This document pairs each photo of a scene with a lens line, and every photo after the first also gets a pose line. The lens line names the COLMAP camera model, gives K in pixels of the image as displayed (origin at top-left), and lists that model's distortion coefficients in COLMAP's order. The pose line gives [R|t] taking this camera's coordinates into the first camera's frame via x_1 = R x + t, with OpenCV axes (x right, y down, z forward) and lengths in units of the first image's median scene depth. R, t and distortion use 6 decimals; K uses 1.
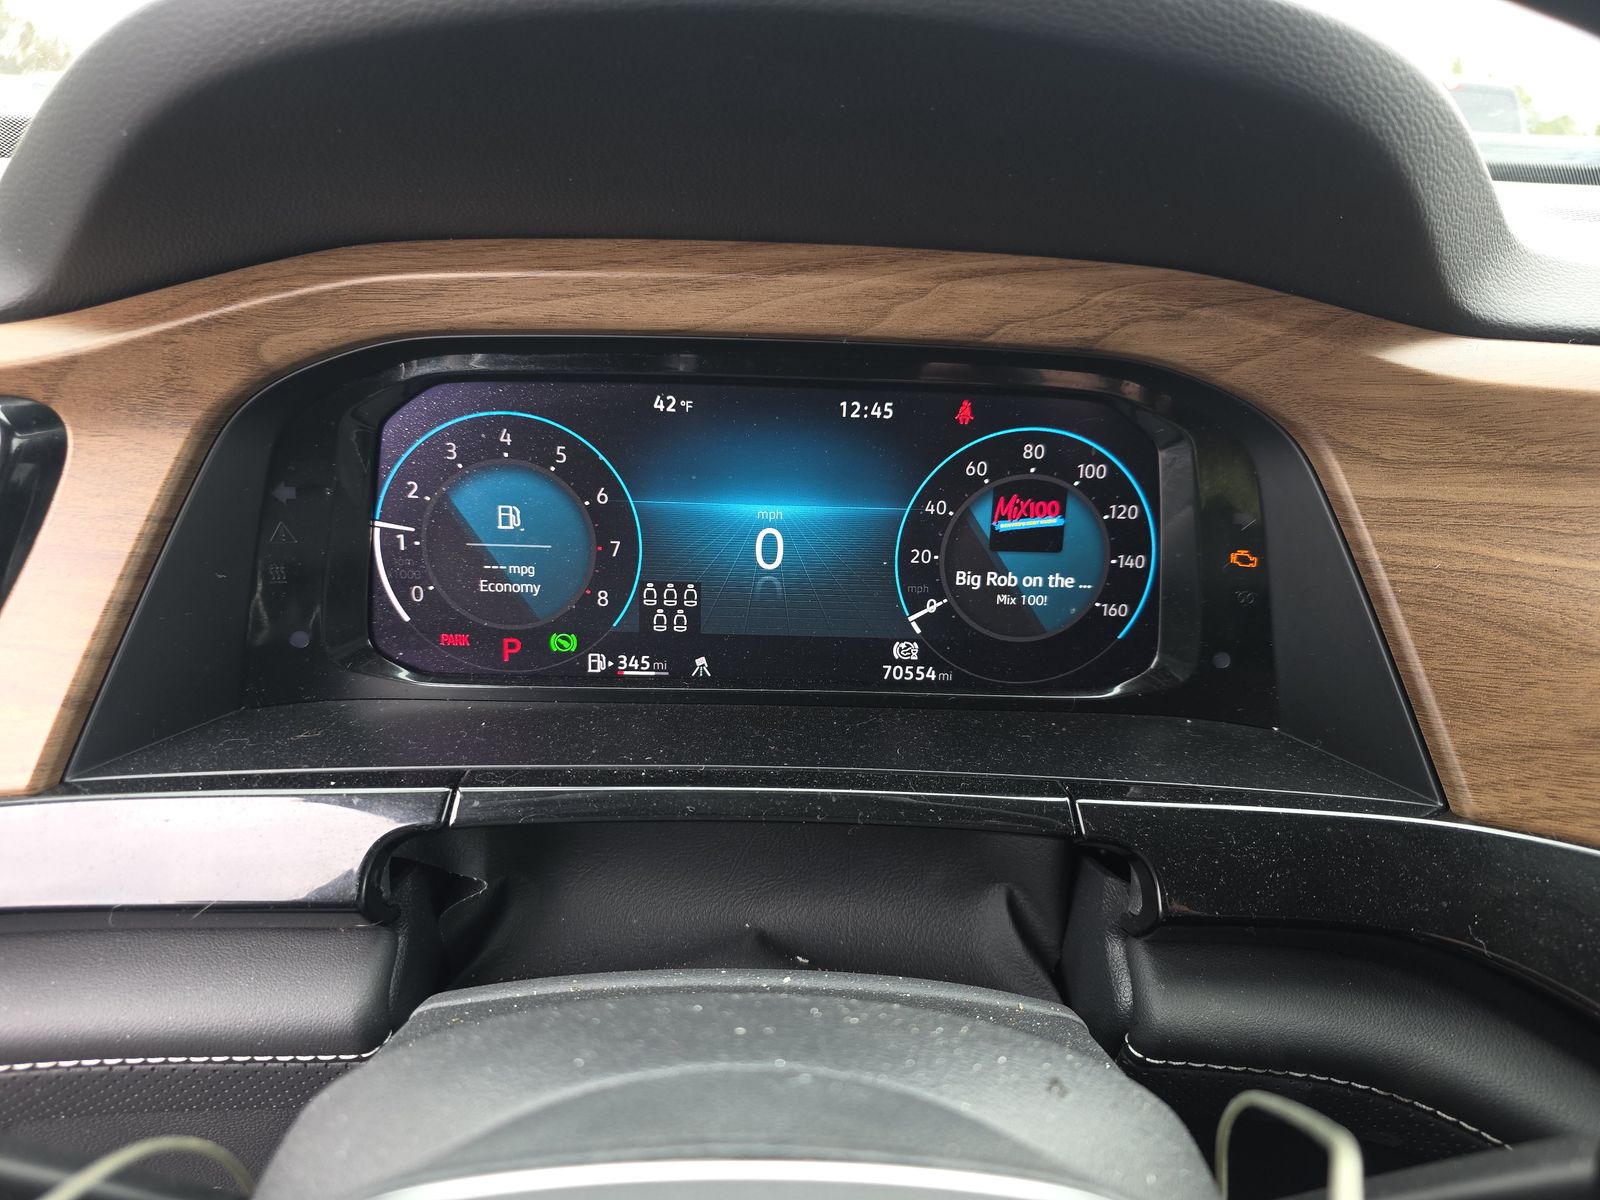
lens RADIAL K [[1068.8, 0, 807.0], [0, 1068.8, 597.3], [0, 0, 1]] dist [0.012897, -0.013192]
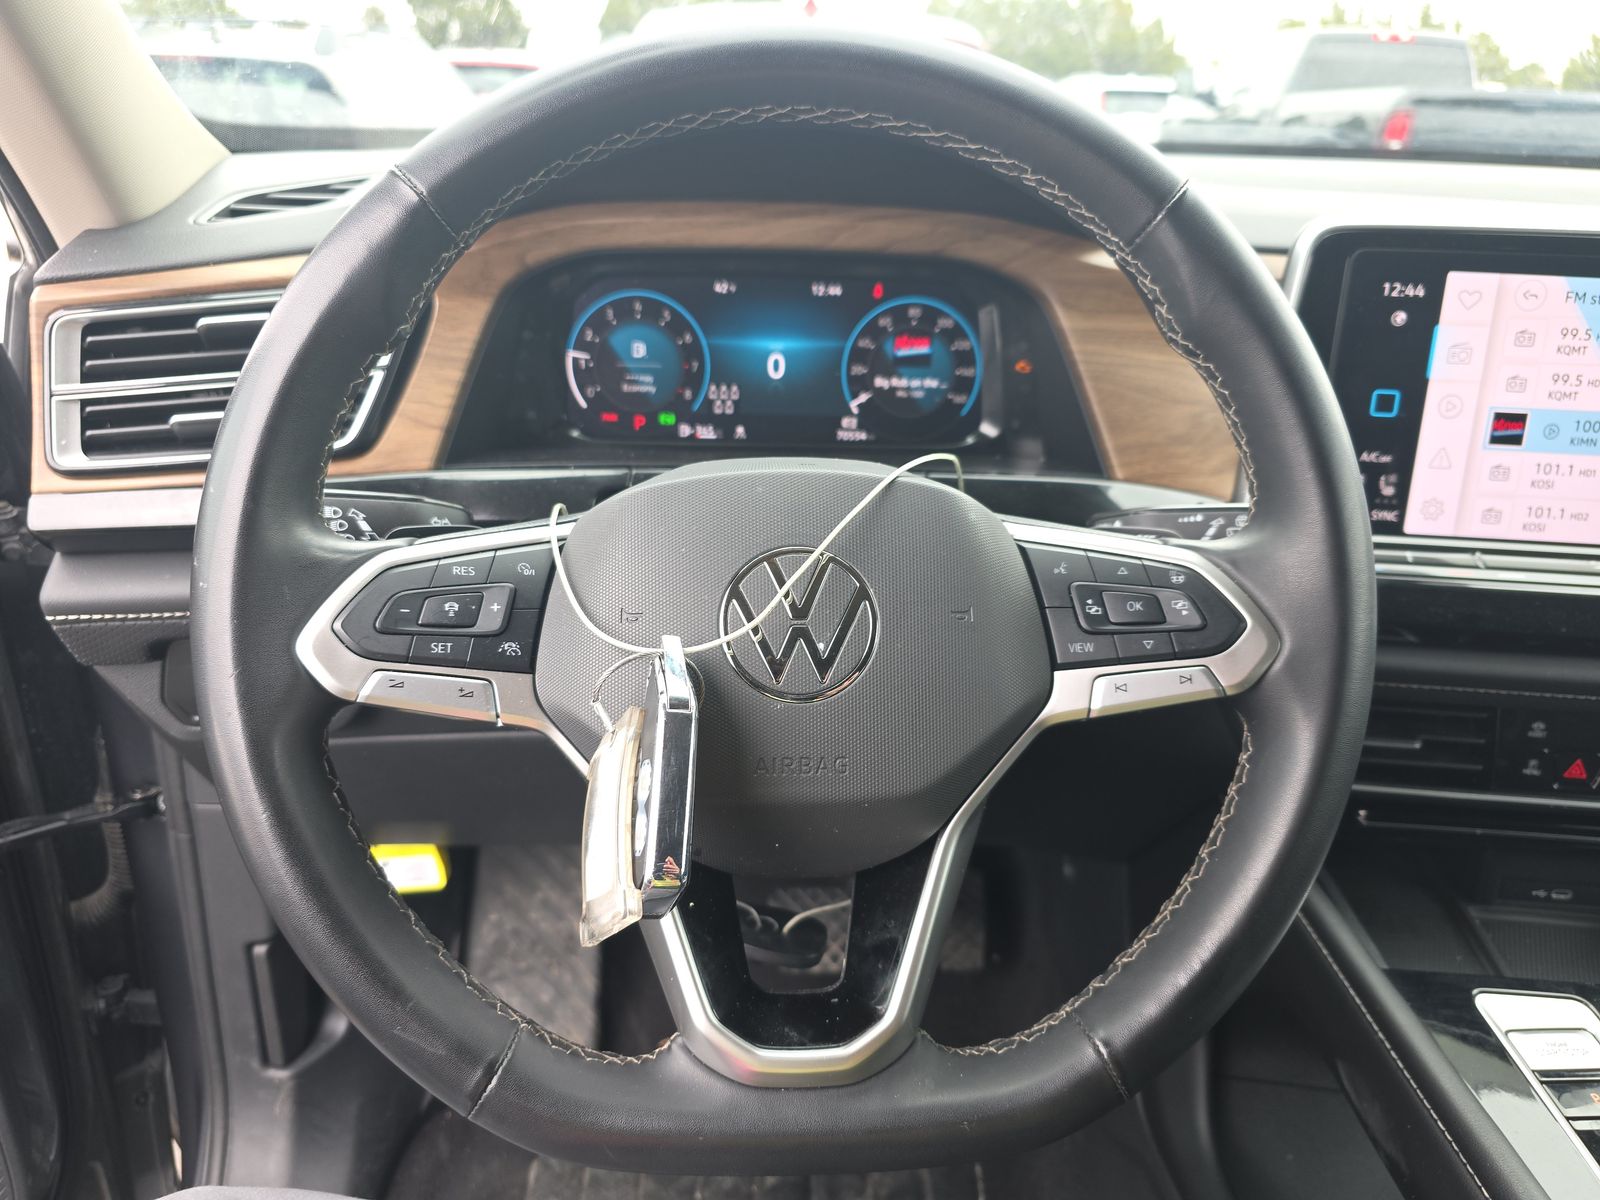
lens RADIAL K [[1068.8, 0, 794.7], [0, 1068.8, 597.1], [0, 0, 1]] dist [0.012897, -0.013192]
pose [[0.999886, -0.011239, 0.010062, -0.026530], [0.010882, 0.999334, 0.034834, 0.300733], [-0.010447, -0.034720, 0.999342, -0.916306]]
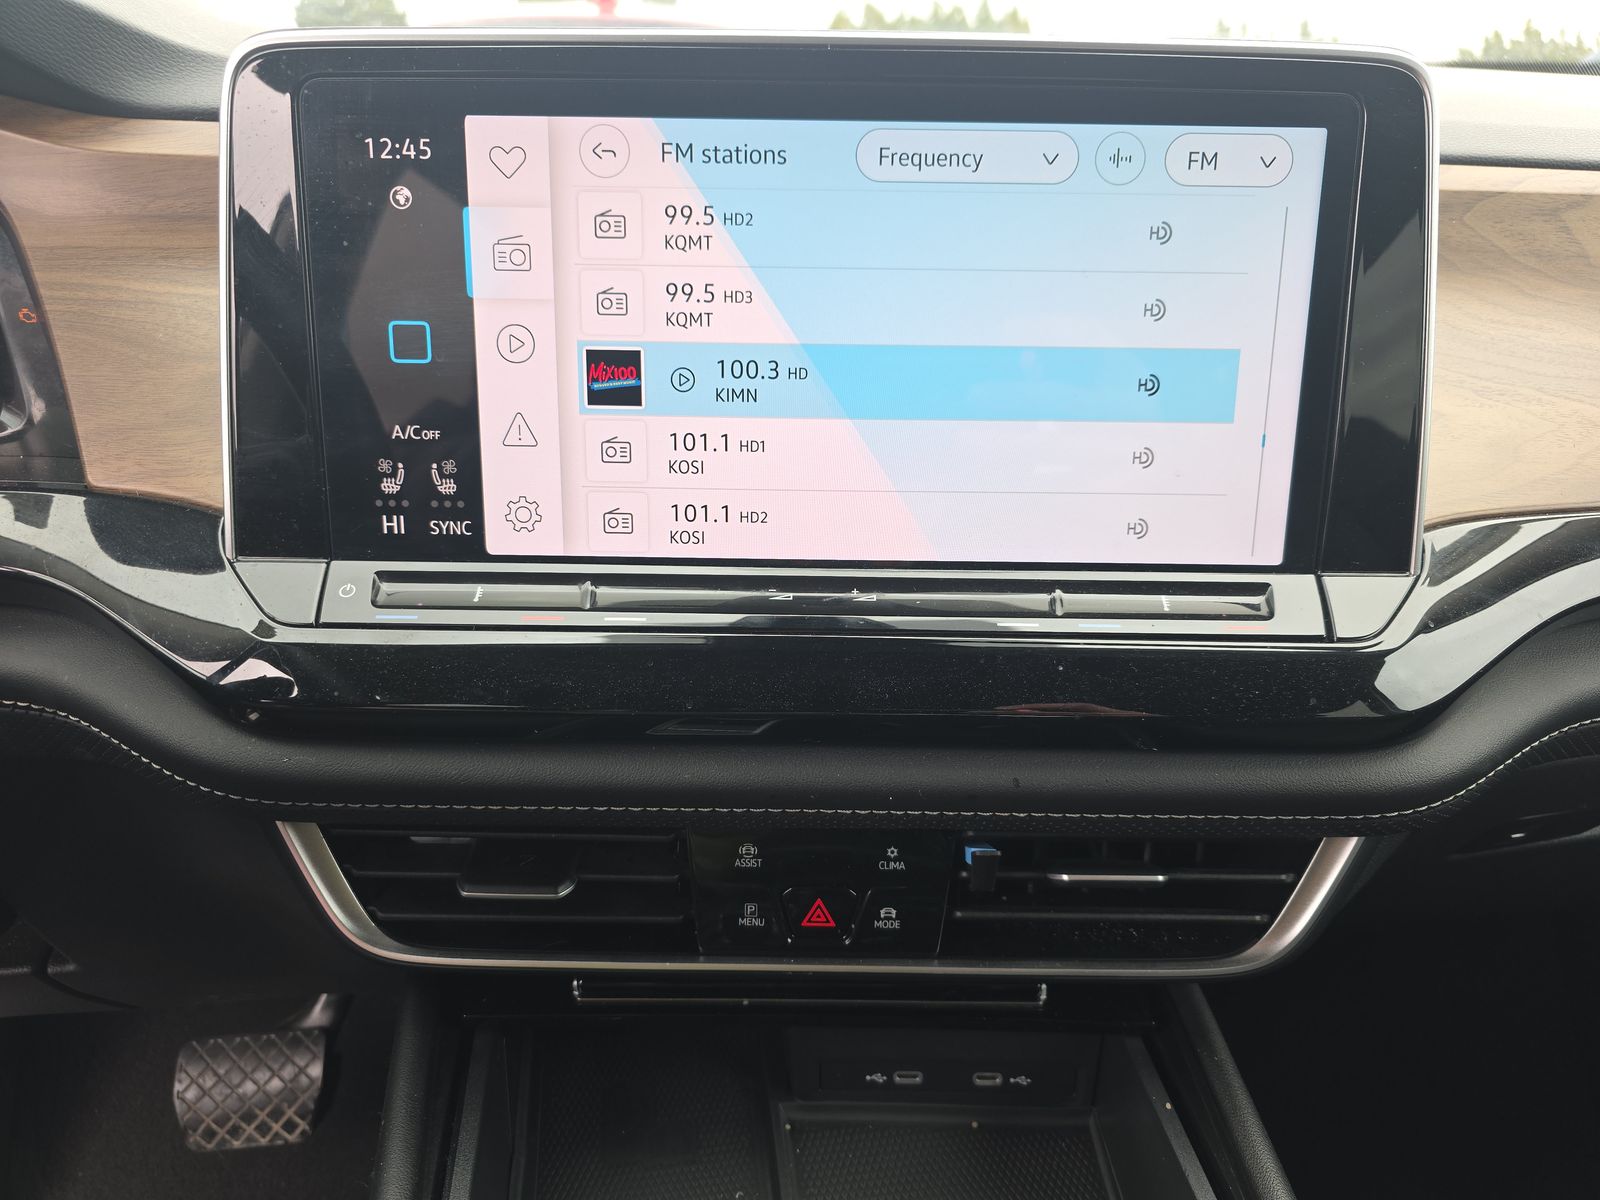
lens RADIAL K [[1068.8, 0, 796.7], [0, 1068.8, 610.8], [0, 0, 1]] dist [0.012897, -0.013192]
pose [[0.995713, -0.057099, 0.072772, 1.159268], [0.055136, 0.998066, 0.028700, 0.309720], [-0.074270, -0.024565, 0.996936, -0.295736]]
